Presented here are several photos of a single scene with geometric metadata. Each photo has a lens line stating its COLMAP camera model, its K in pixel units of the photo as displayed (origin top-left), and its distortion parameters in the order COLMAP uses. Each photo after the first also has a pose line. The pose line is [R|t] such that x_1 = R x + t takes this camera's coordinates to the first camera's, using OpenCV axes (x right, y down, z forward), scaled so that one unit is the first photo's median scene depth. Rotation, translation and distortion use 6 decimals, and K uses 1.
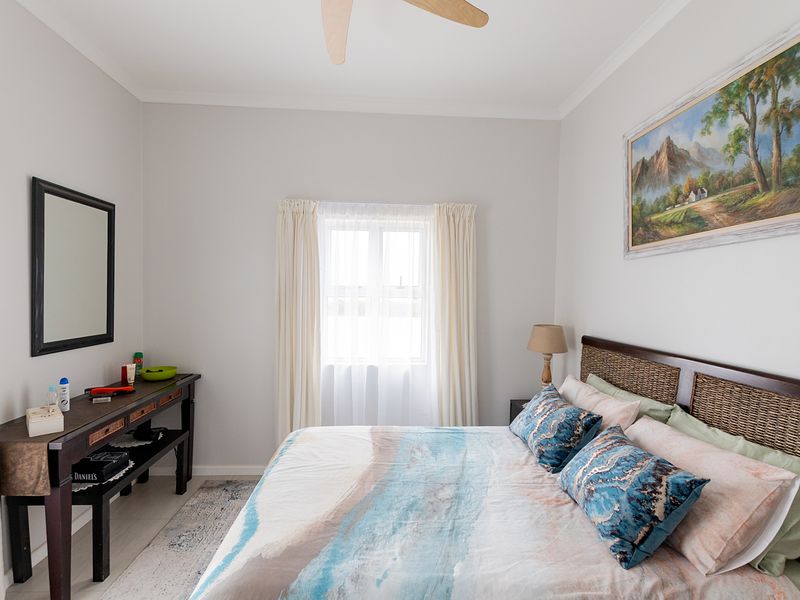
lens RADIAL K [[384.3, 0, 400.2], [0, 384.3, 301.1], [0, 0, 1]] dist [0.000136, -0.001024]
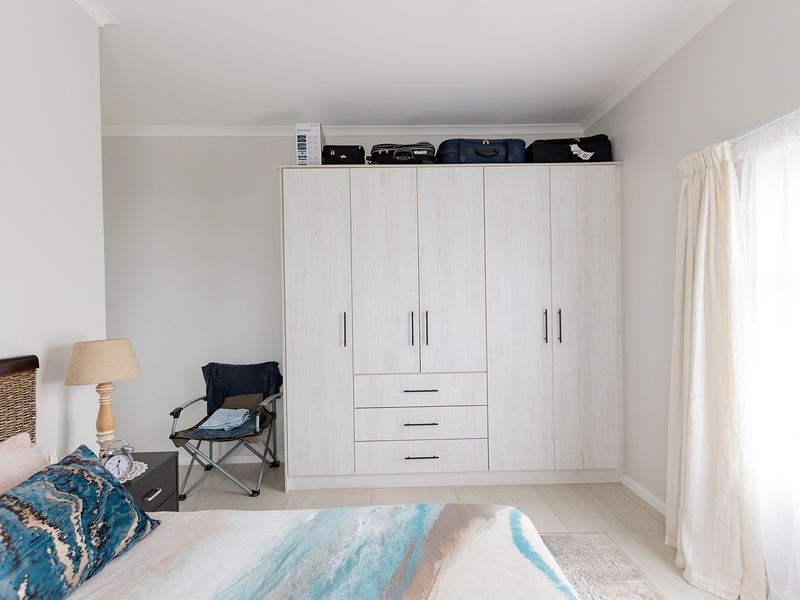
lens RADIAL K [[384.3, 0, 399.4], [0, 384.3, 301.9], [0, 0, 1]] dist [0.000136, -0.001024]
pose [[-0.999161, -0.003694, 0.040790, -0.077933], [-0.003094, 0.999886, 0.014776, 0.014349], [-0.040840, 0.014638, -0.999058, 1.029425]]
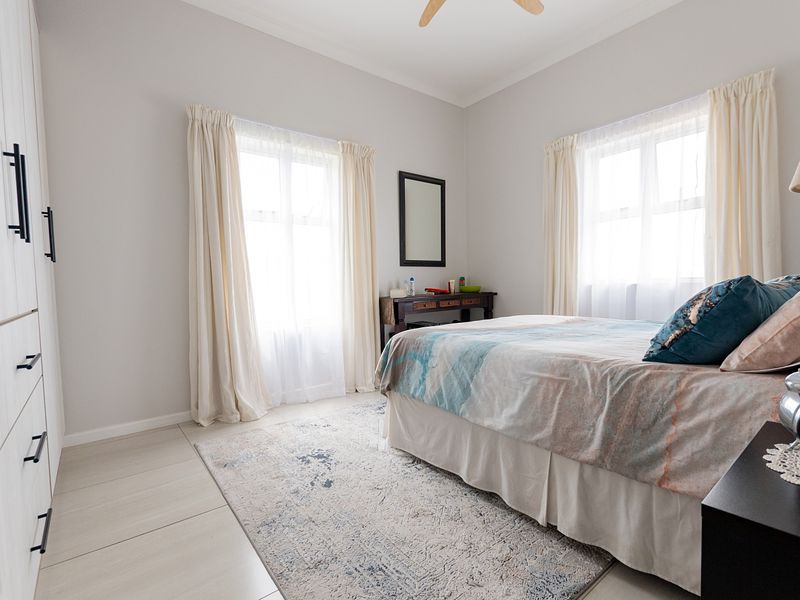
lens RADIAL K [[384.3, 0, 397.8], [0, 384.3, 300.6], [0, 0, 1]] dist [0.000136, -0.001024]
pose [[0.566463, 0.008567, -0.824042, 0.578311], [0.015724, 0.999652, 0.021201, 0.263681], [0.823937, -0.024967, 0.566131, -0.089519]]
